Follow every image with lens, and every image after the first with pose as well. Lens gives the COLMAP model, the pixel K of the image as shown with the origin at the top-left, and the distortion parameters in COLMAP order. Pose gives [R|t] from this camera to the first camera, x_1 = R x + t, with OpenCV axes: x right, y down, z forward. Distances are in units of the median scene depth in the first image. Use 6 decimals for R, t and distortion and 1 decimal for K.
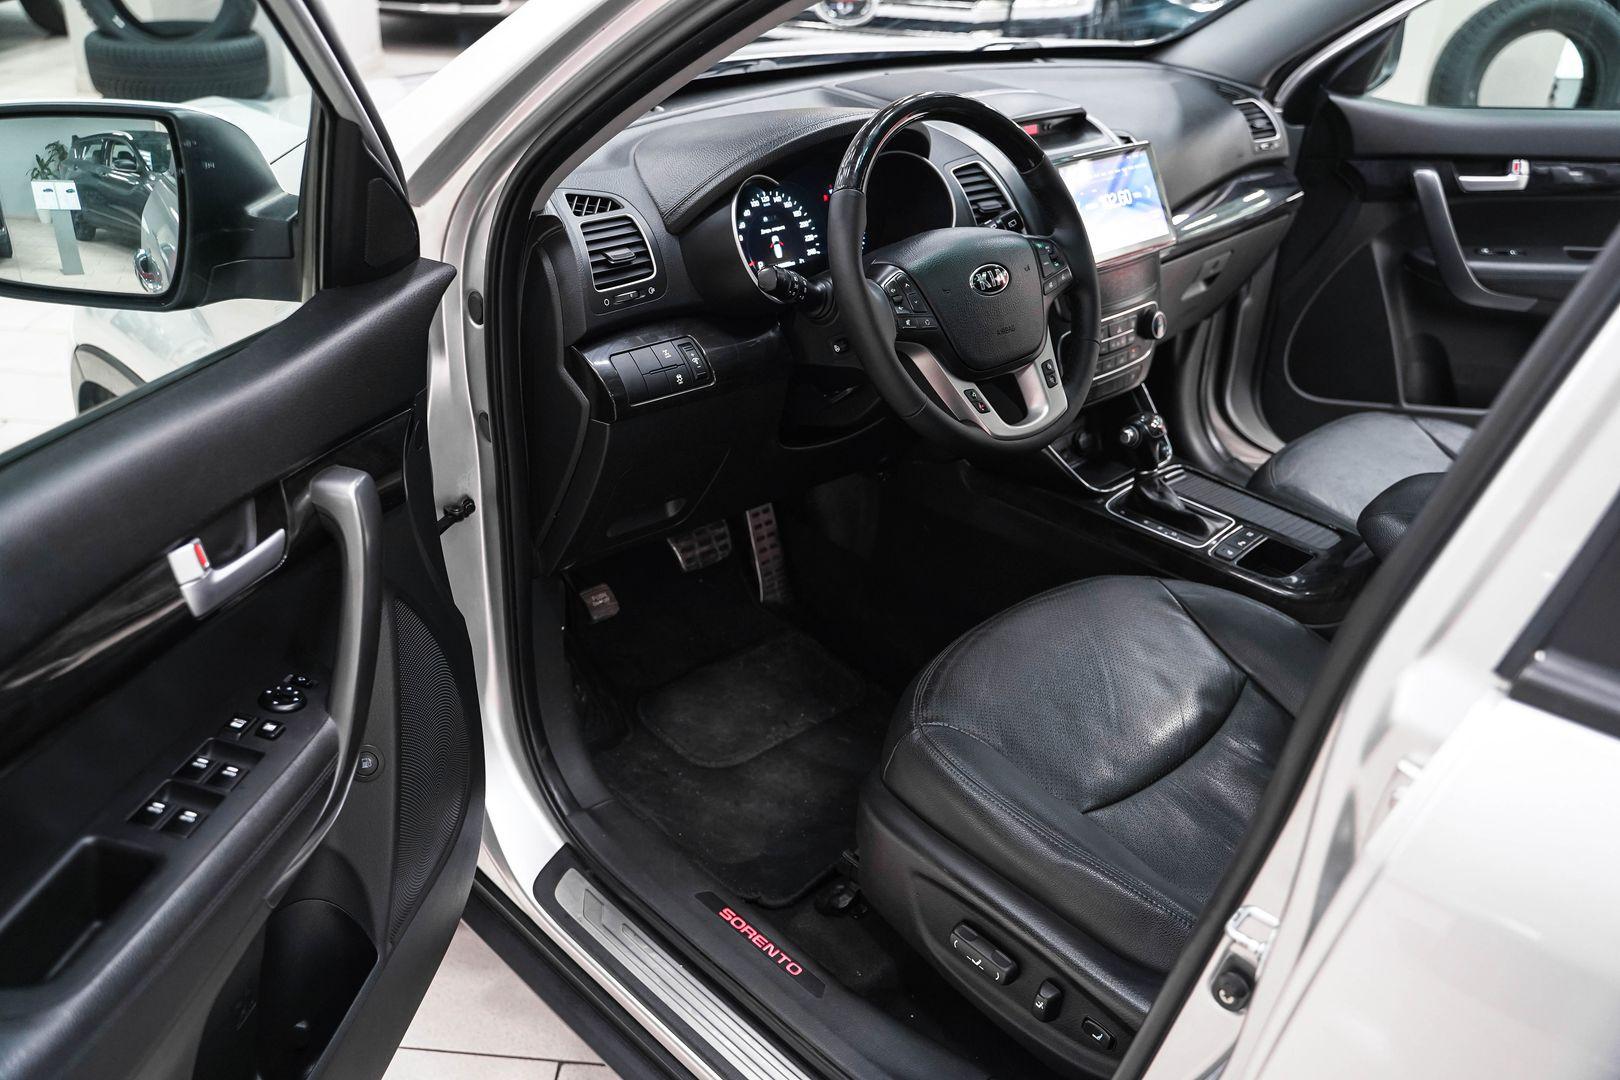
lens RADIAL K [[1307.6, 0, 810.0], [0, 1307.6, 540.0], [0, 0, 1]] dist [-0.124910, 0.098506]
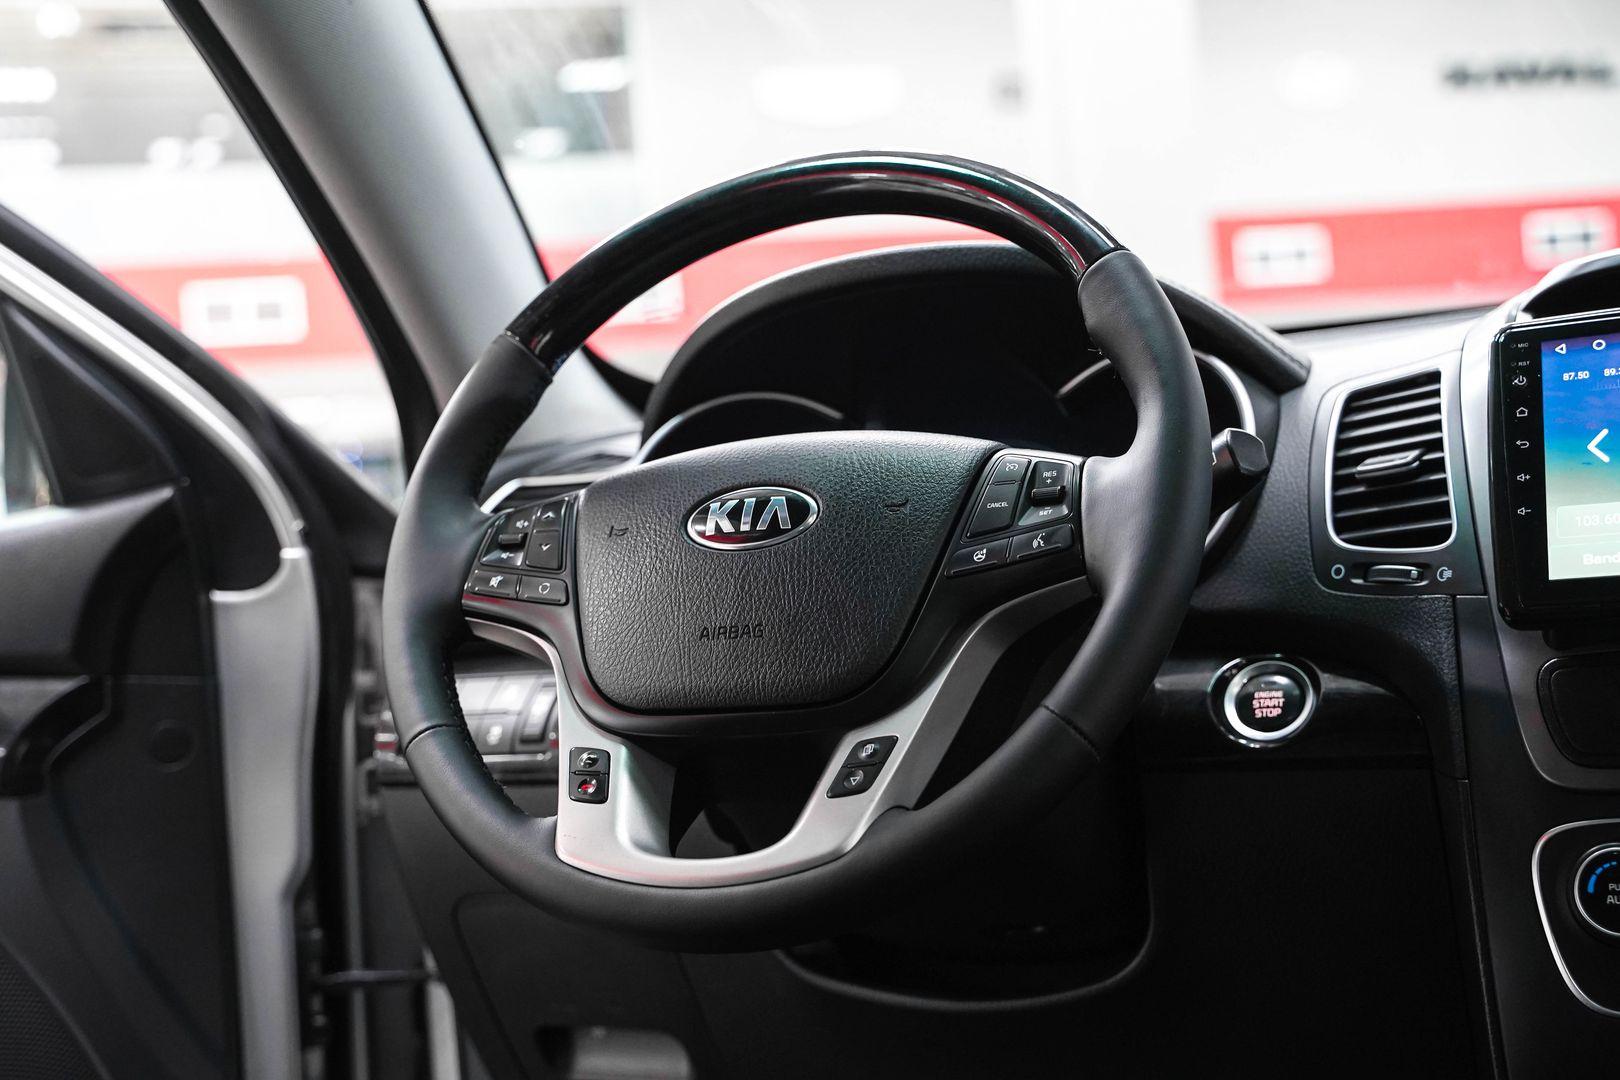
lens RADIAL K [[2156.8, 0, 775.3], [0, 2156.8, 505.1], [0, 0, 1]] dist [0.068000, -0.014981]
pose [[0.334800, -0.097071, -0.937276, 0.640092], [-0.363274, 0.904493, -0.223439, -0.041282], [0.869449, 0.415296, 0.267561, 0.659706]]
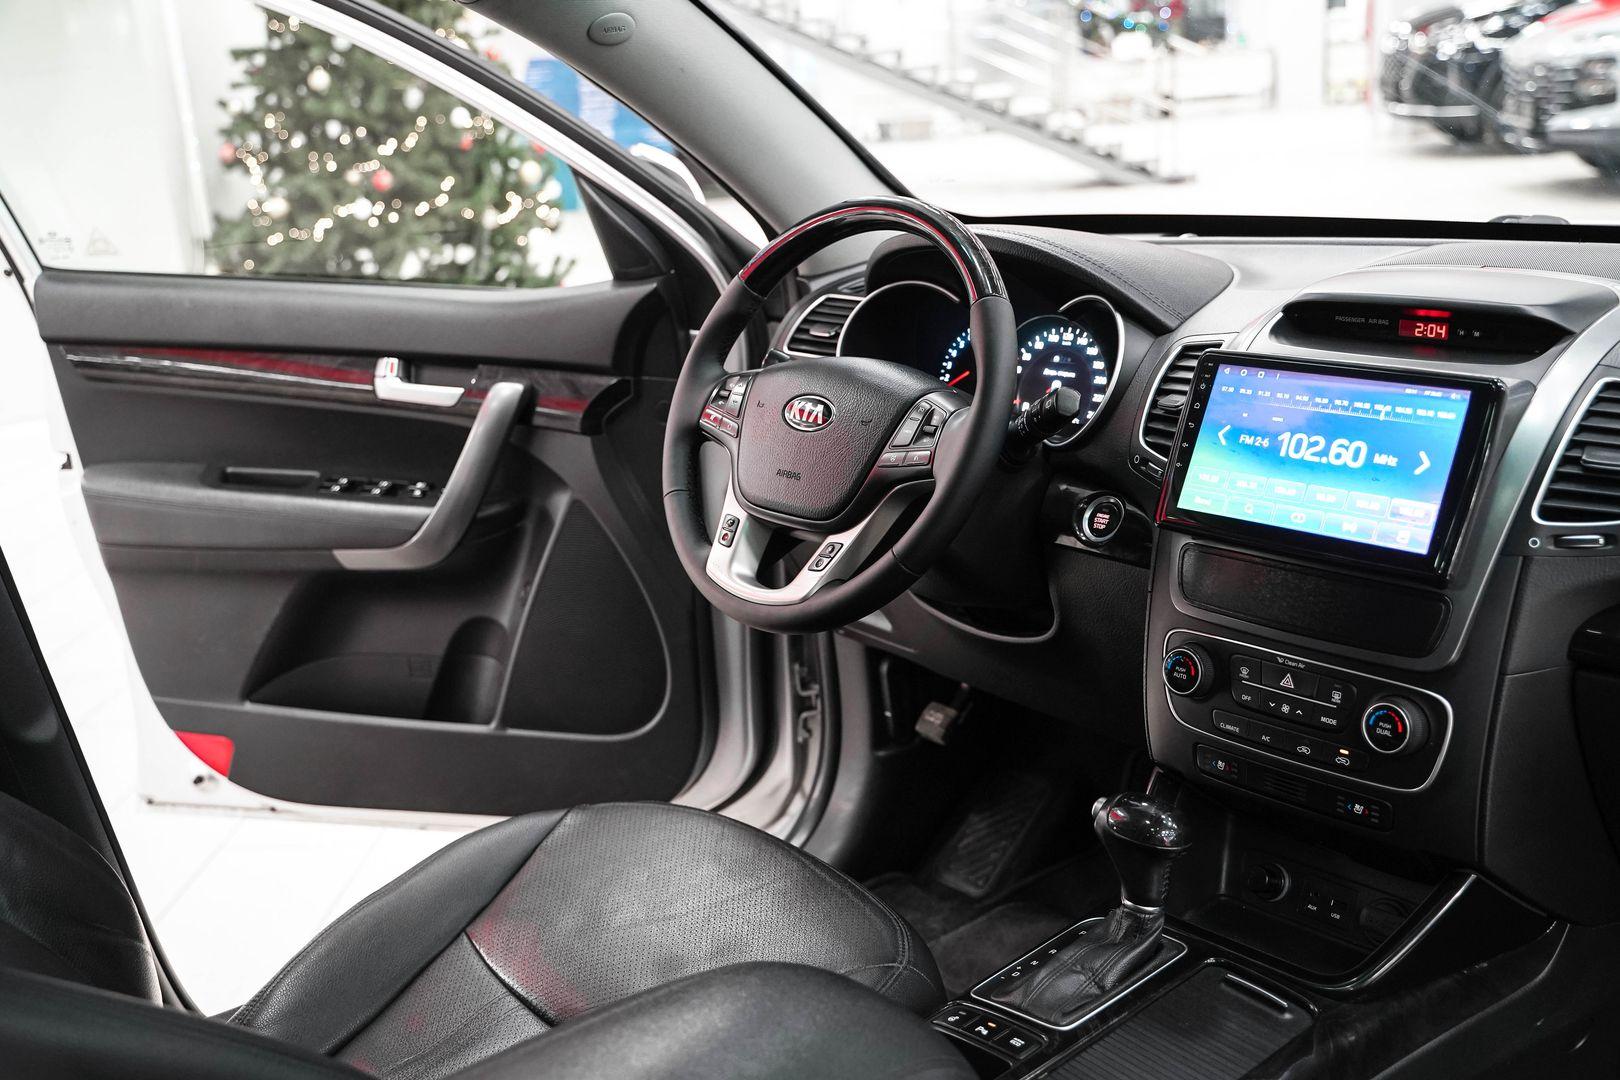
lens RADIAL K [[1641.3, 0, 816.8], [0, 1641.3, 507.0], [0, 0, 1]] dist [-0.070779, 0.103947]
pose [[-0.057782, 0.222124, -0.973305, 0.936721], [-0.425367, 0.876531, 0.225291, -0.309866], [0.903175, 0.427029, 0.043837, 0.793225]]
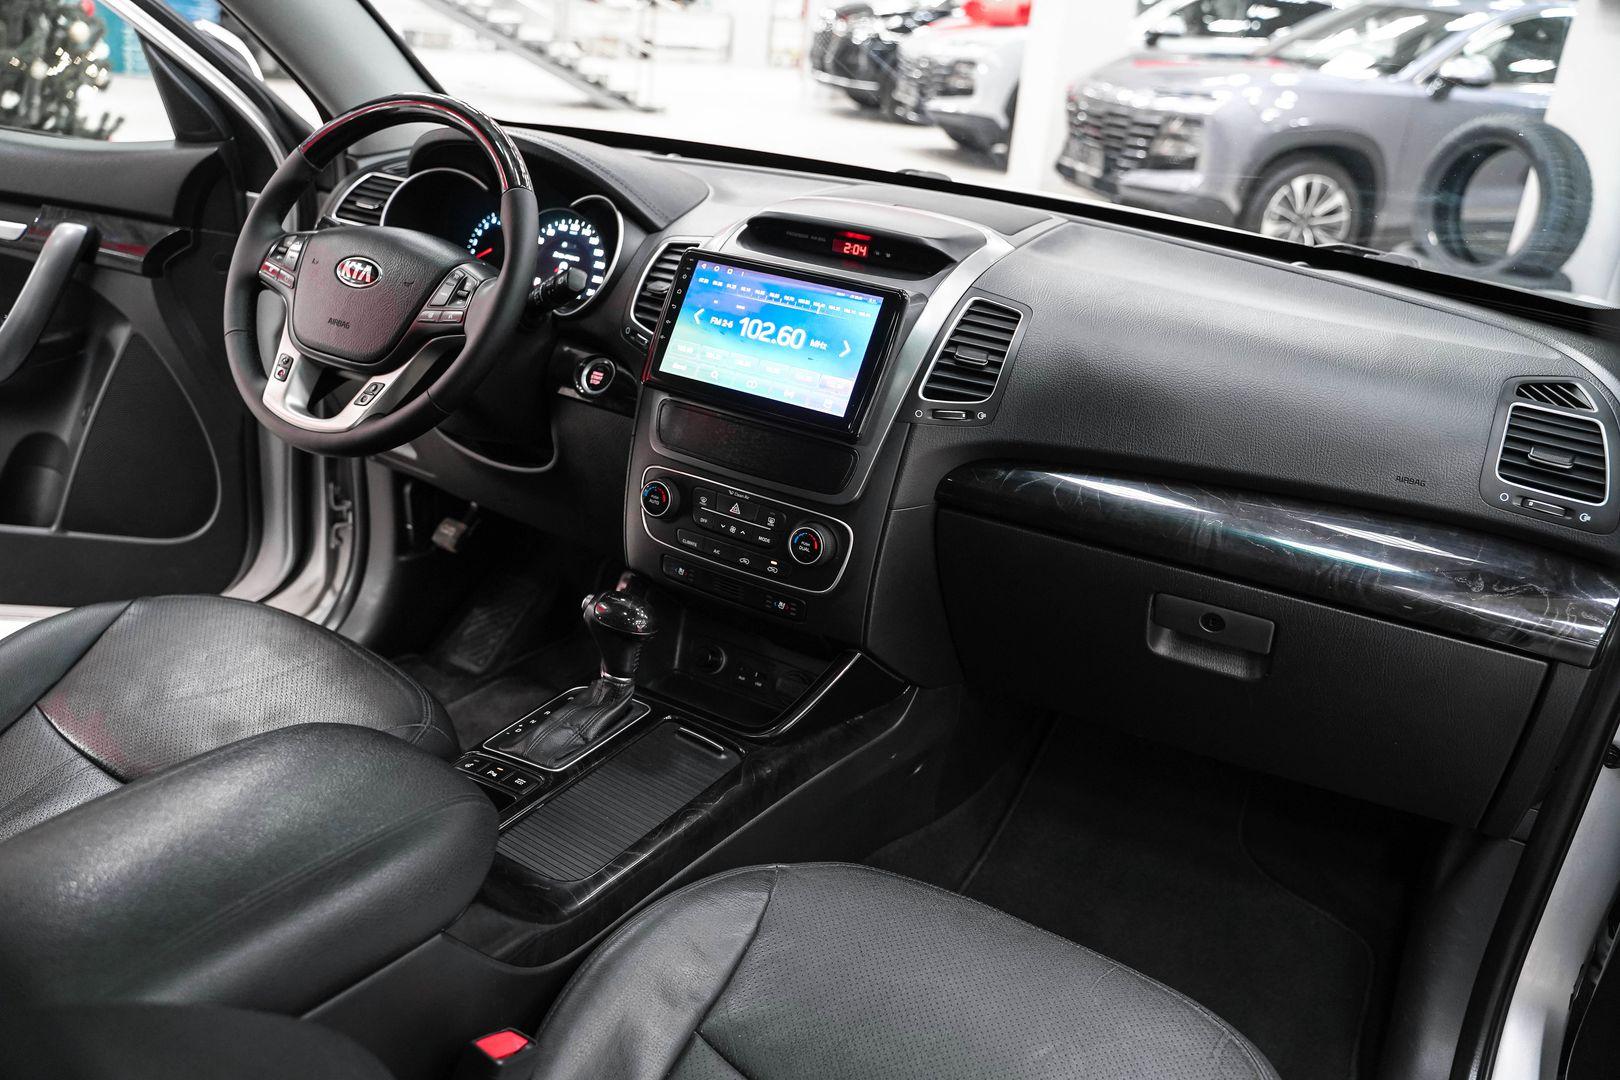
lens RADIAL K [[1307.6, 0, 810.0], [0, 1307.6, 540.0], [0, 0, 1]] dist [-0.124910, 0.098506]
pose [[0.265434, 0.349257, -0.898646, 0.939187], [-0.535194, 0.828661, 0.163976, -0.300935], [0.801943, 0.437425, 0.406875, 0.779715]]
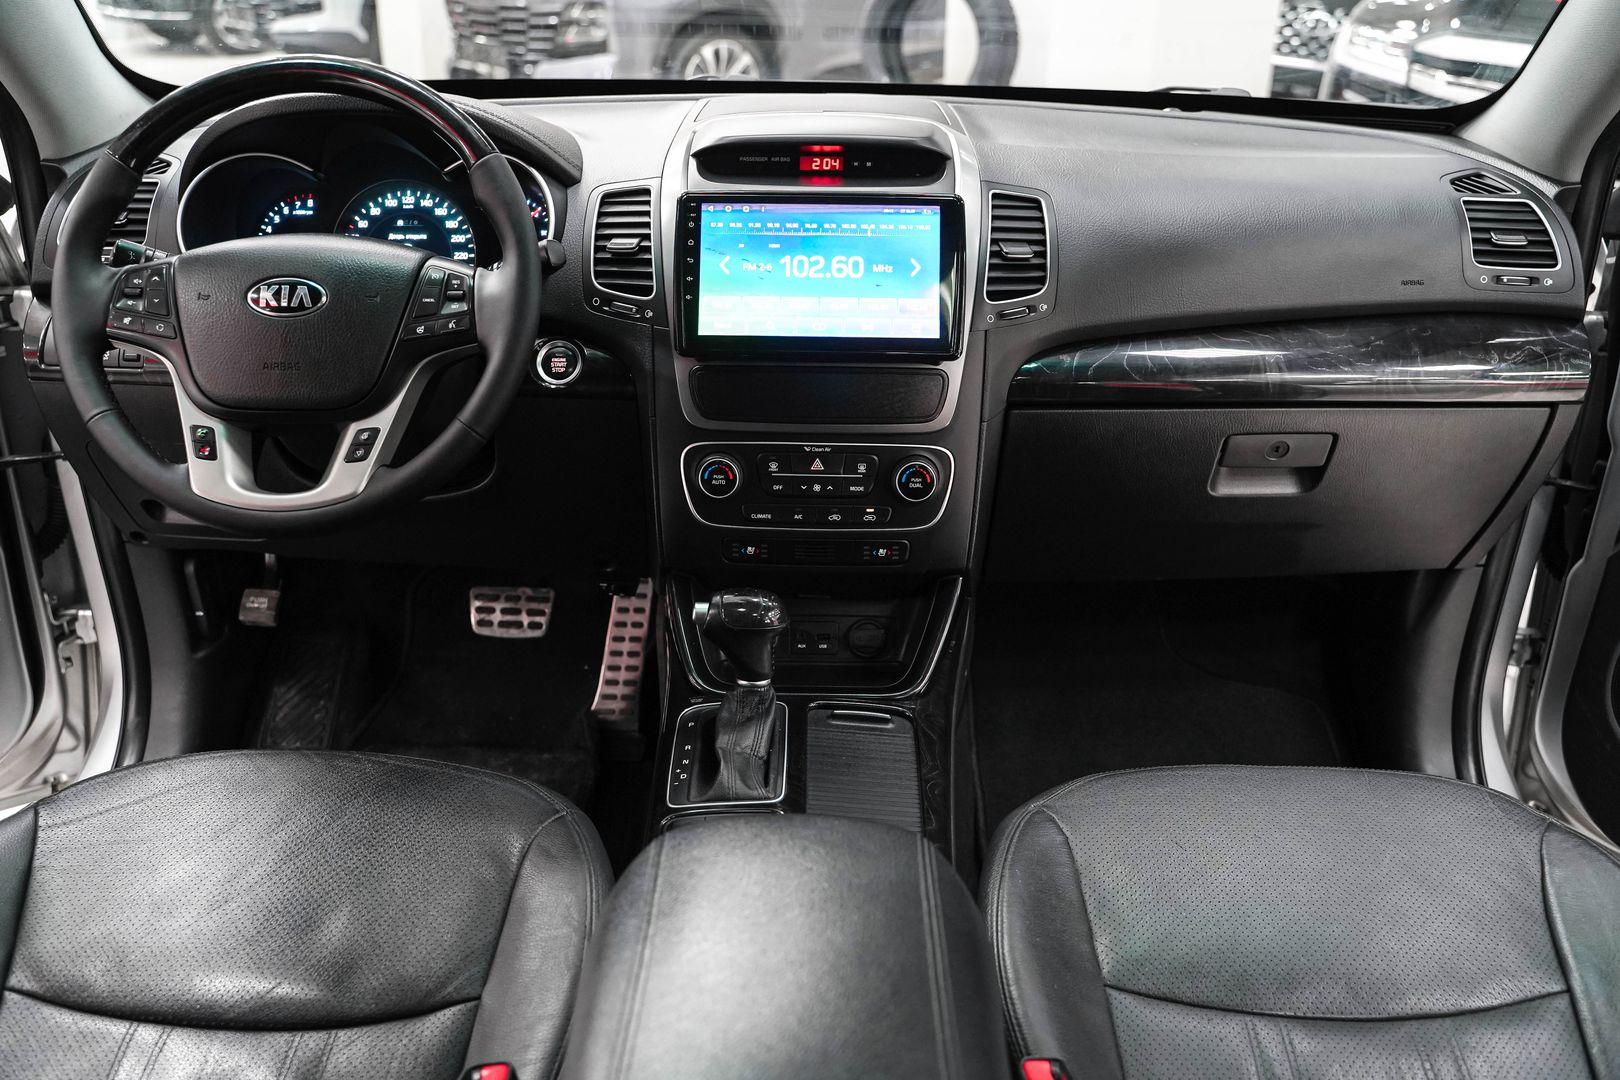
lens RADIAL K [[1334.1, 0, 810.0], [0, 1334.1, 540.0], [0, 0, 1]] dist [-0.117014, 0.092906]
pose [[0.705137, 0.264006, -0.658091, 0.714621], [-0.326674, 0.944693, 0.028954, -0.151719], [0.629338, 0.194565, 0.752382, 0.522725]]
